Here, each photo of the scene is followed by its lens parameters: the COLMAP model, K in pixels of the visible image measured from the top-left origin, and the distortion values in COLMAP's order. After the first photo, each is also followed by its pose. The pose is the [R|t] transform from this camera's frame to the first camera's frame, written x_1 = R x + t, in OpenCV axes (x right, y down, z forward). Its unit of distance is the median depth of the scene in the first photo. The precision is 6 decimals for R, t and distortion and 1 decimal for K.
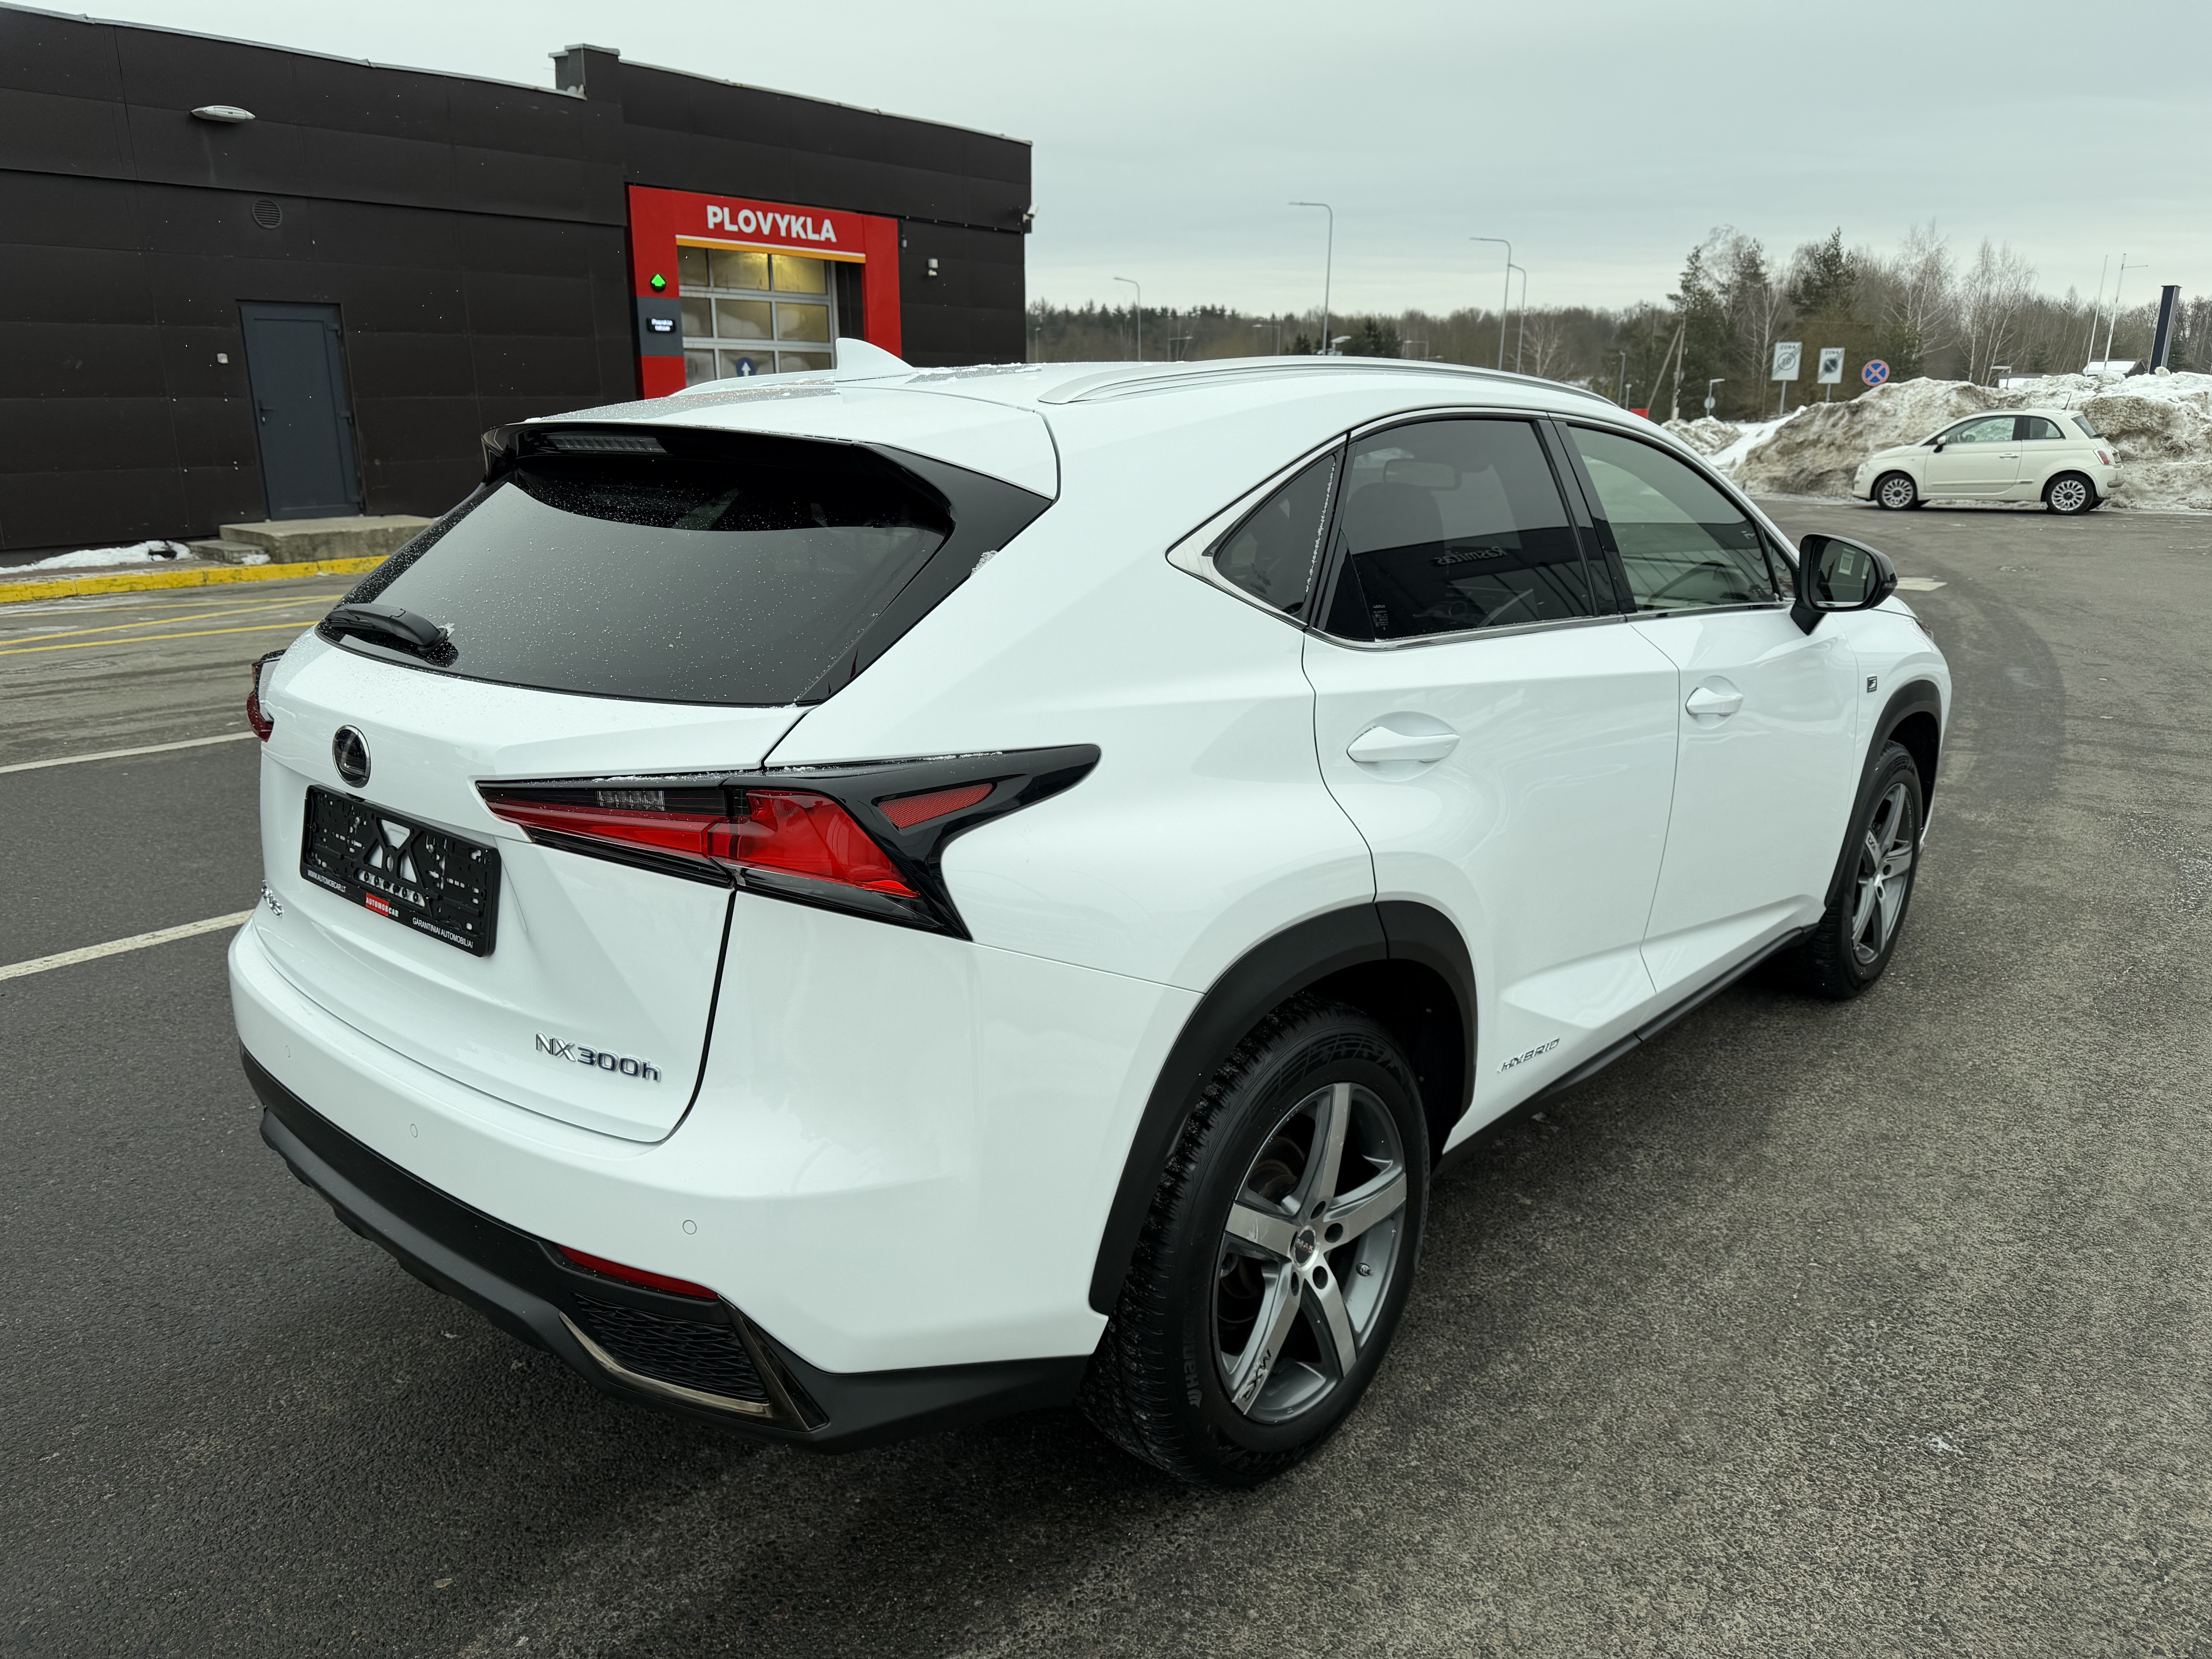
lens RADIAL K [[1558.2, 0, 1115.1], [0, 1558.2, 839.1], [0, 0, 1]] dist [0.019409, -0.021813]
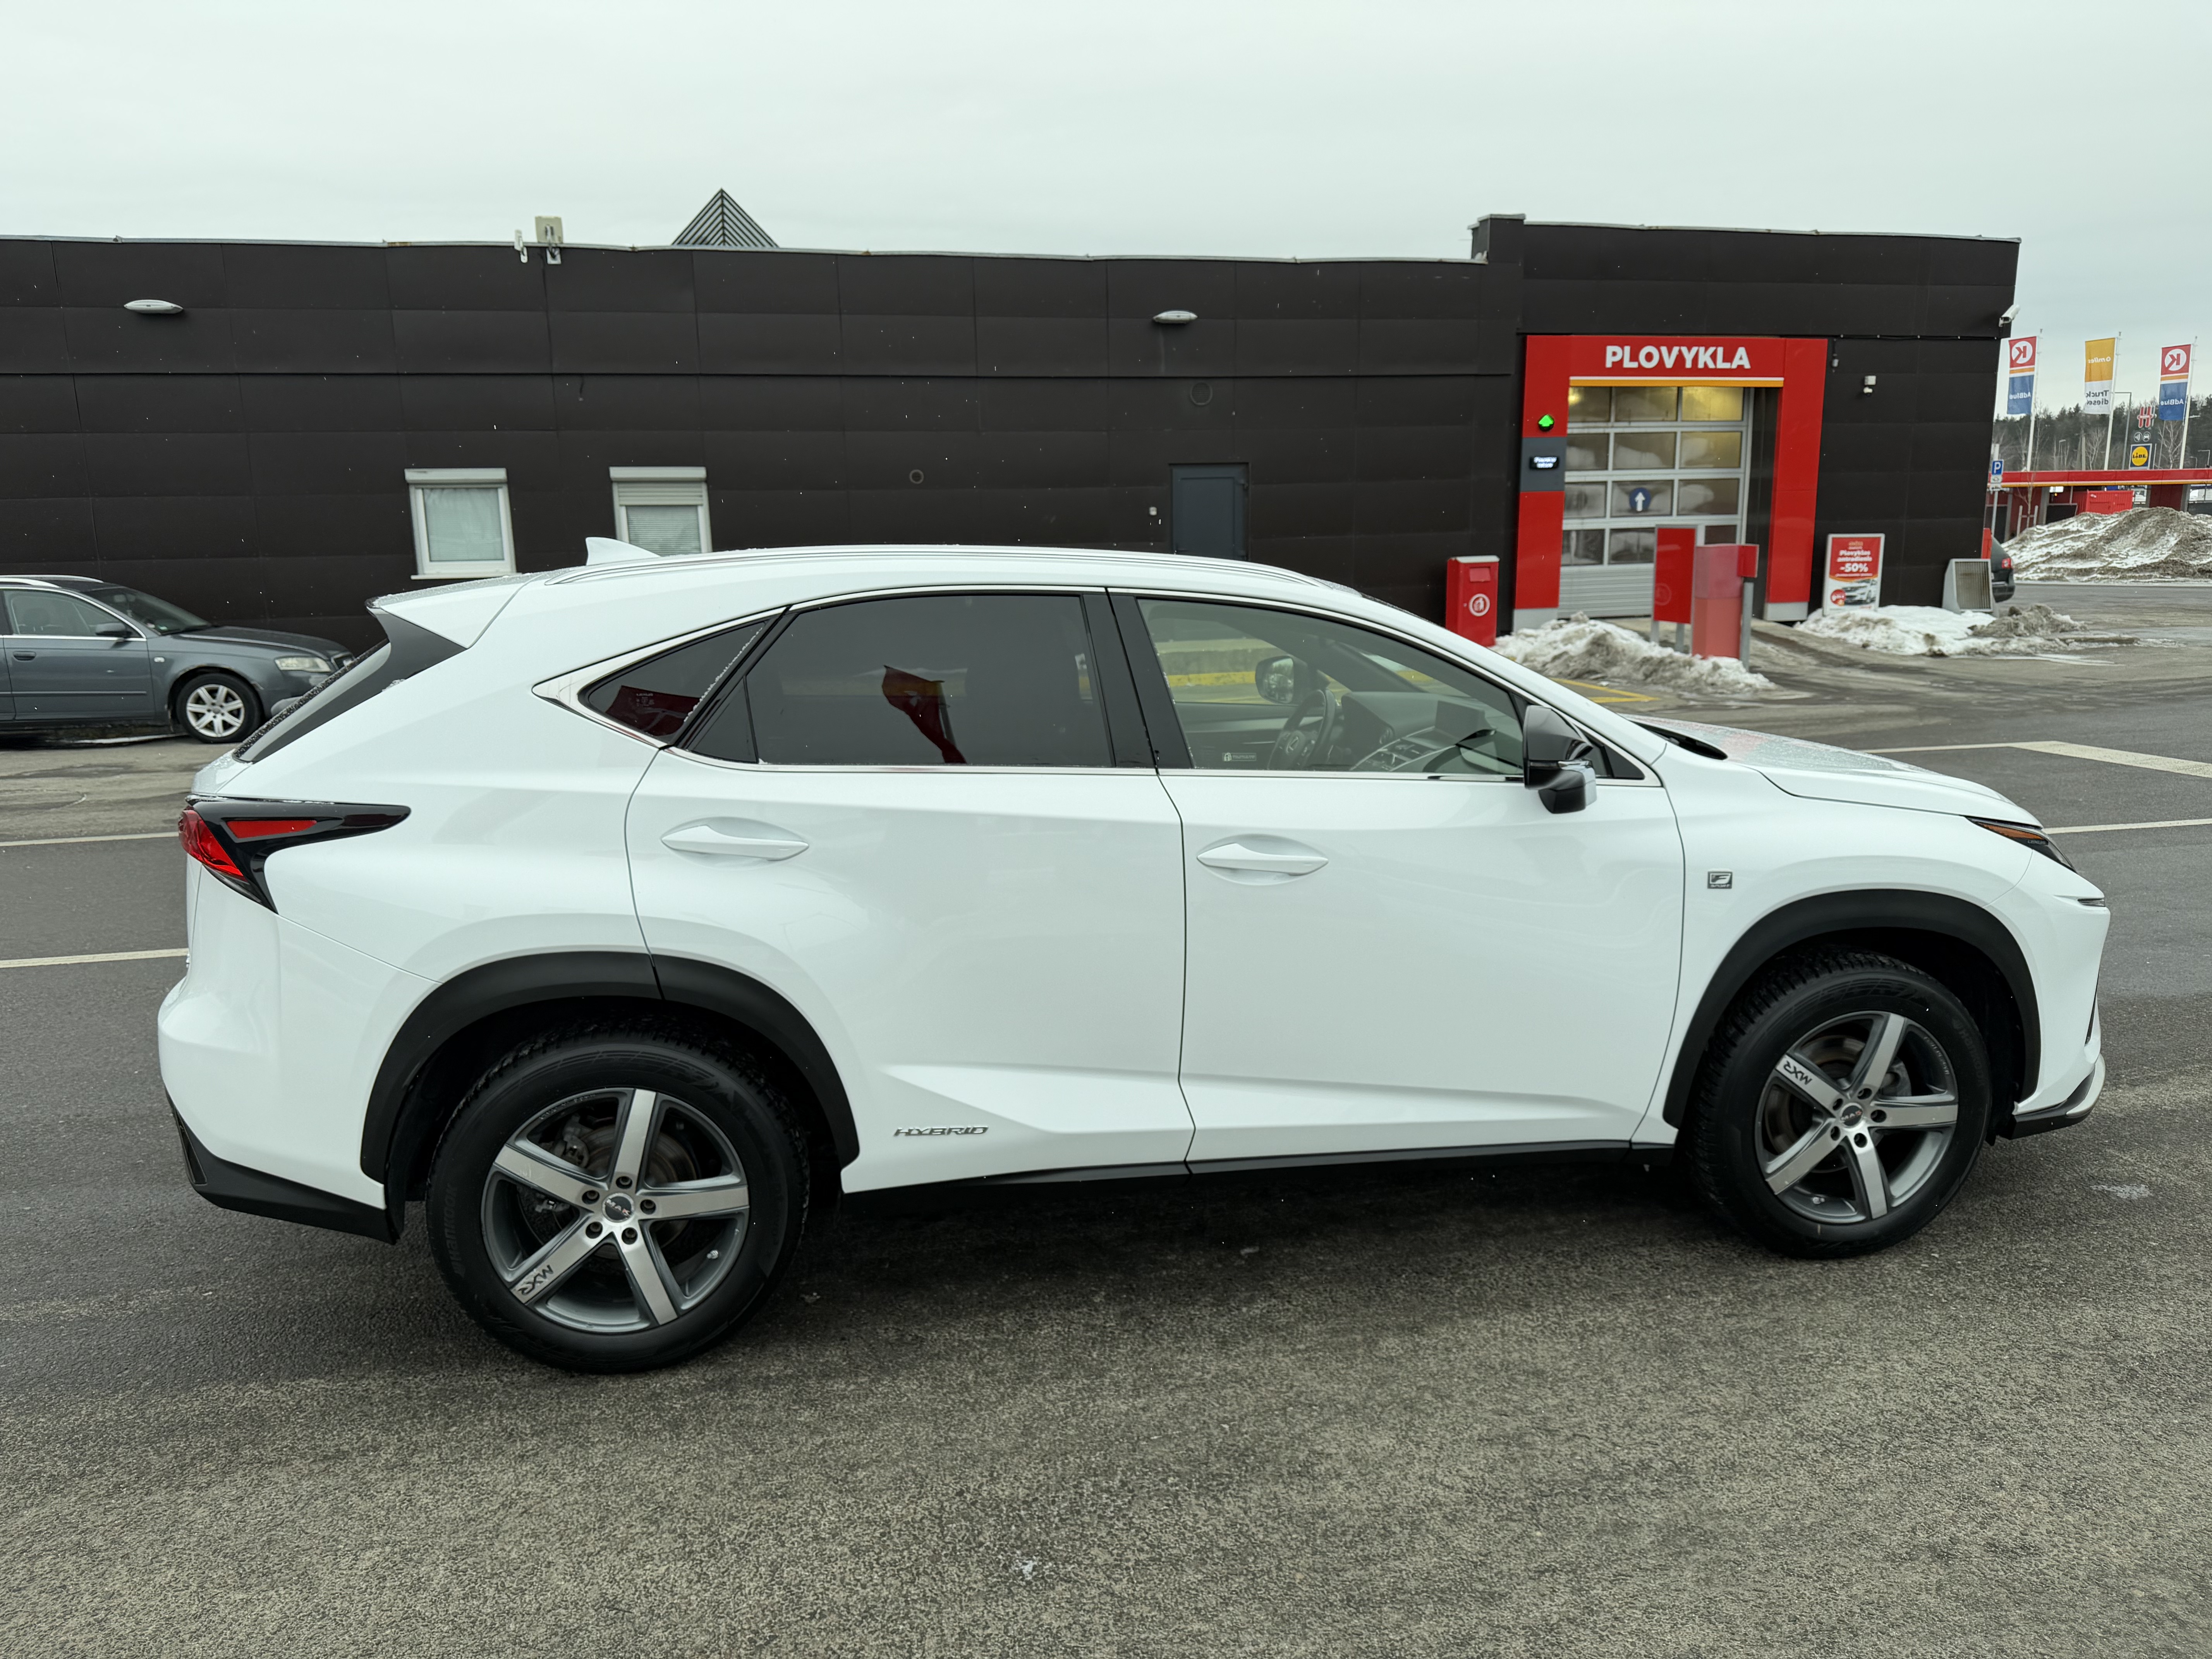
lens RADIAL K [[1558.2, 0, 1105.5], [0, 1558.2, 825.8], [0, 0, 1]] dist [0.019409, -0.021813]
pose [[0.780842, 0.101393, -0.616445, 0.140341], [-0.151356, 0.988048, -0.029205, -0.009588], [0.606116, 0.116107, 0.786856, 0.018335]]
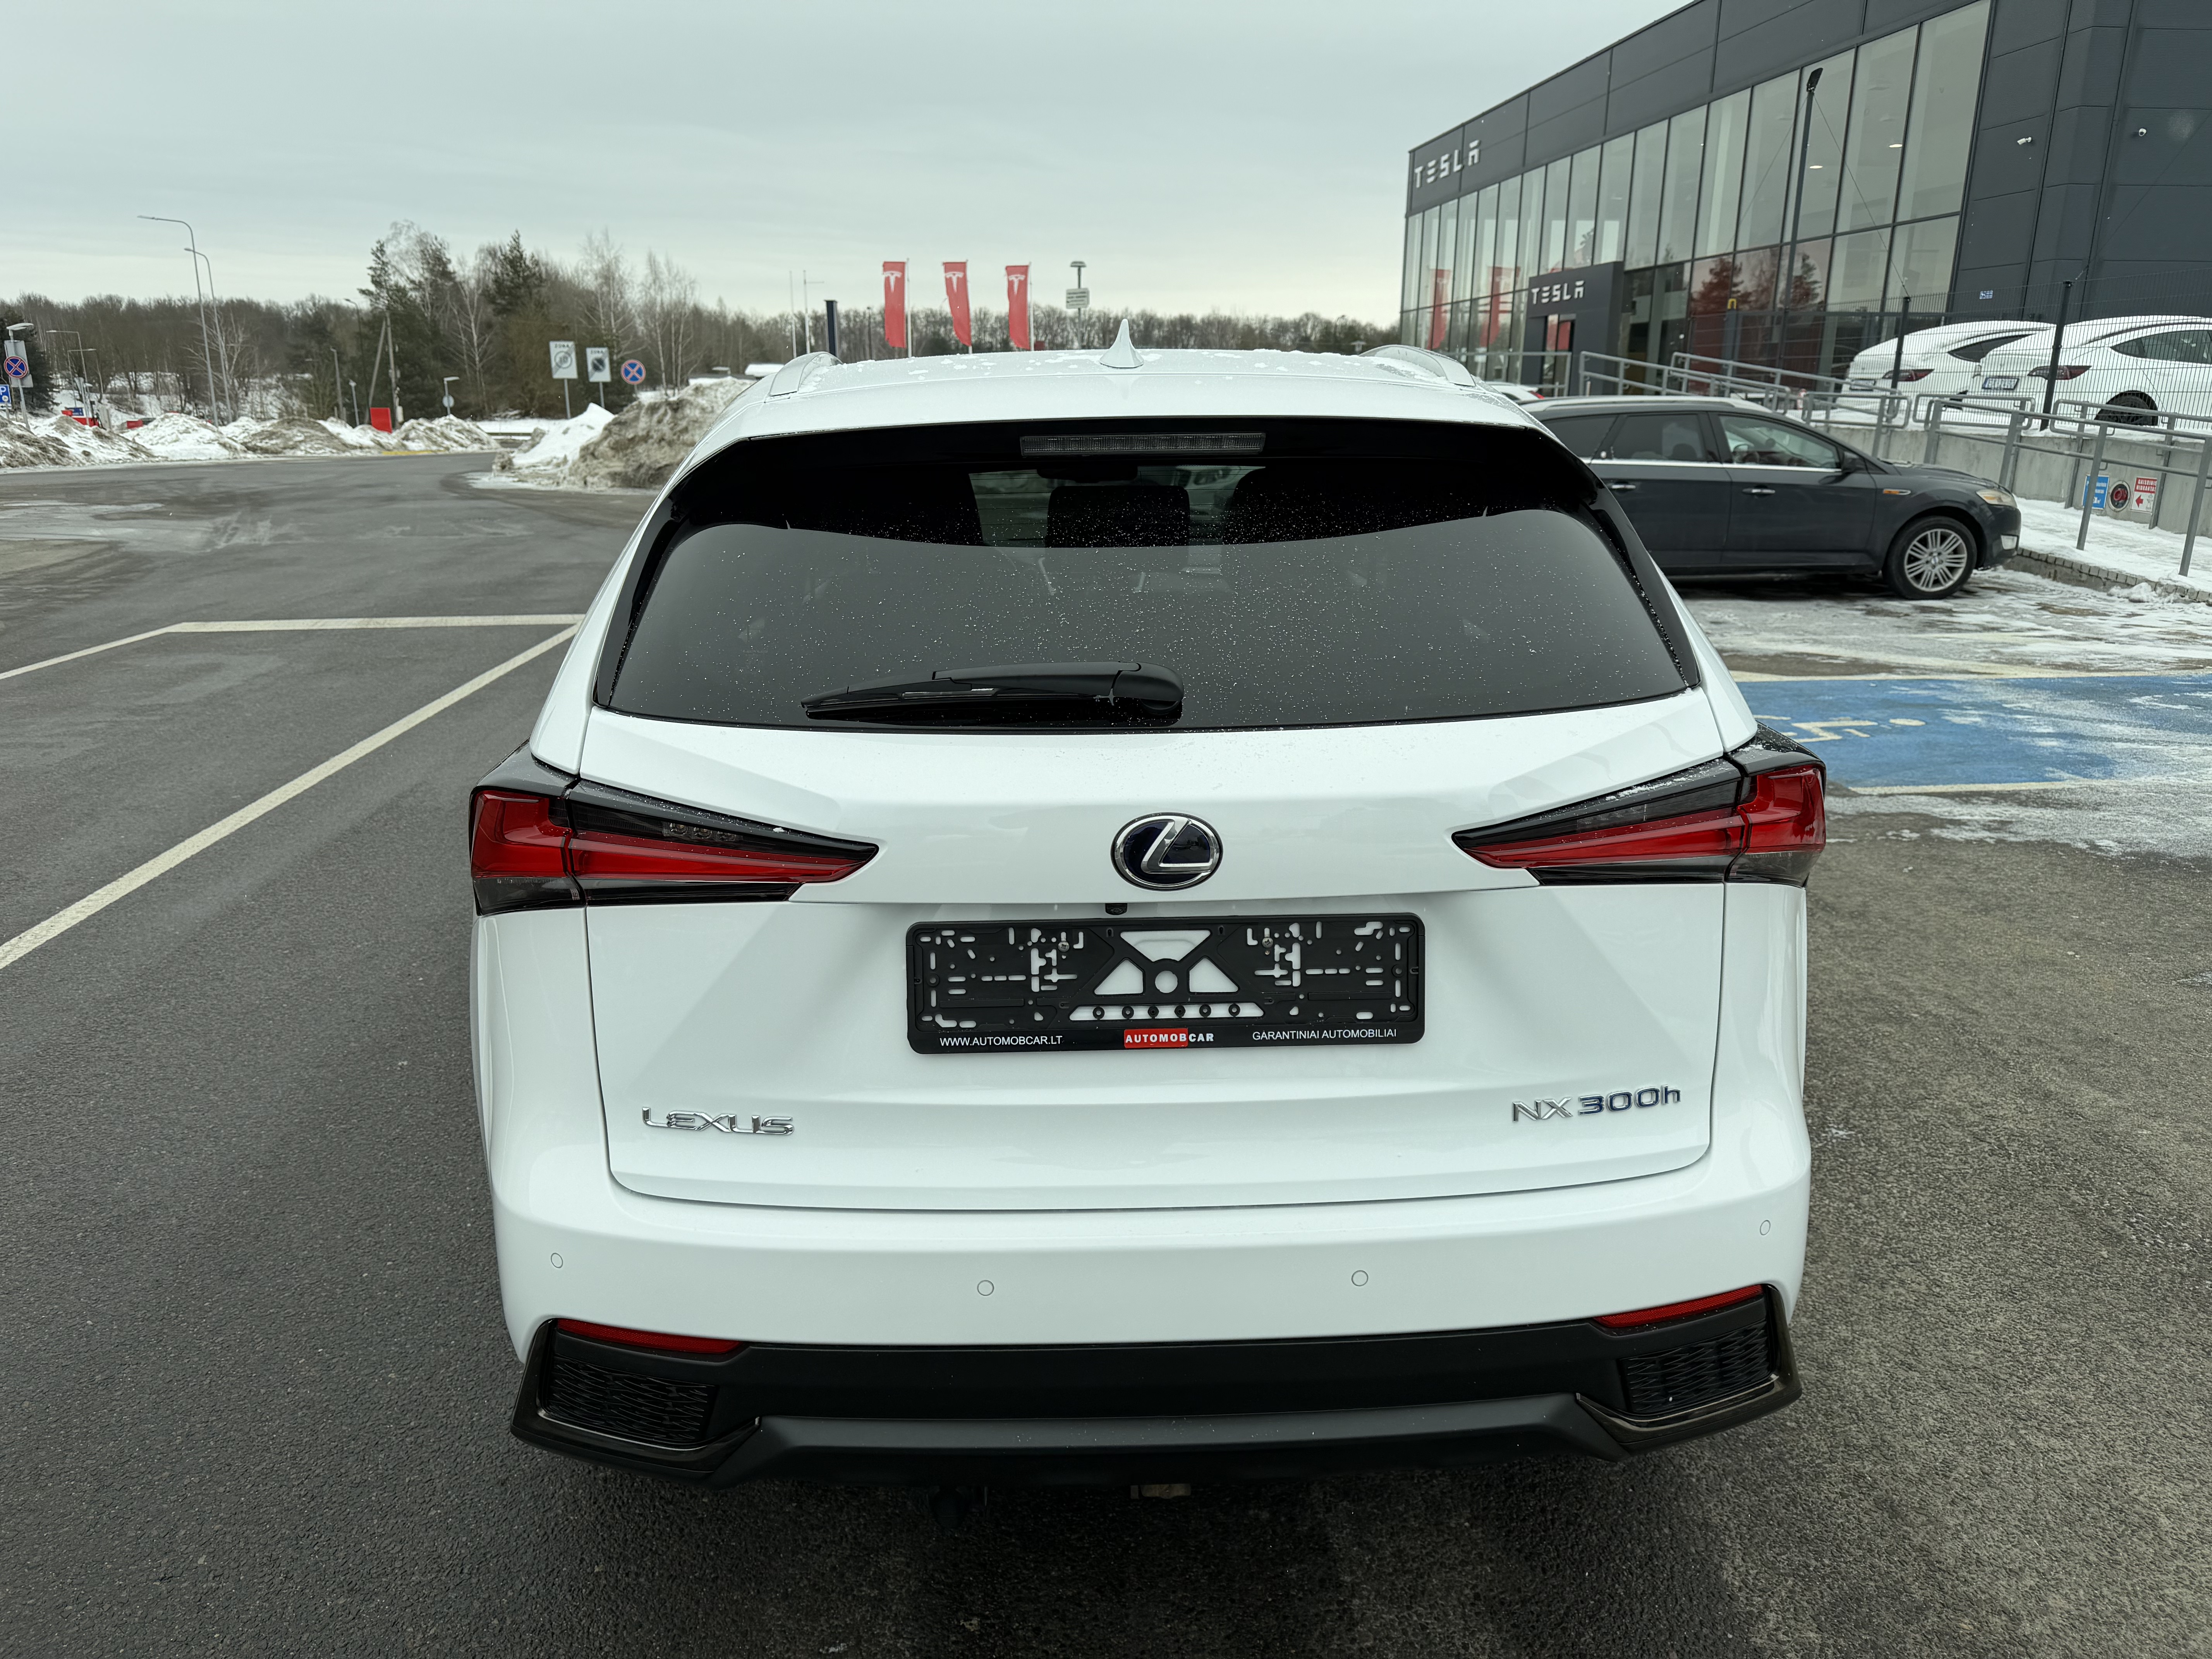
lens RADIAL K [[1558.2, 0, 1104.8], [0, 1558.2, 840.6], [0, 0, 1]] dist [0.019409, -0.021813]
pose [[0.725210, -0.192629, 0.661033, -0.099936], [0.191435, 0.978624, 0.075156, -0.012010], [-0.661379, 0.072041, 0.746584, 0.043240]]
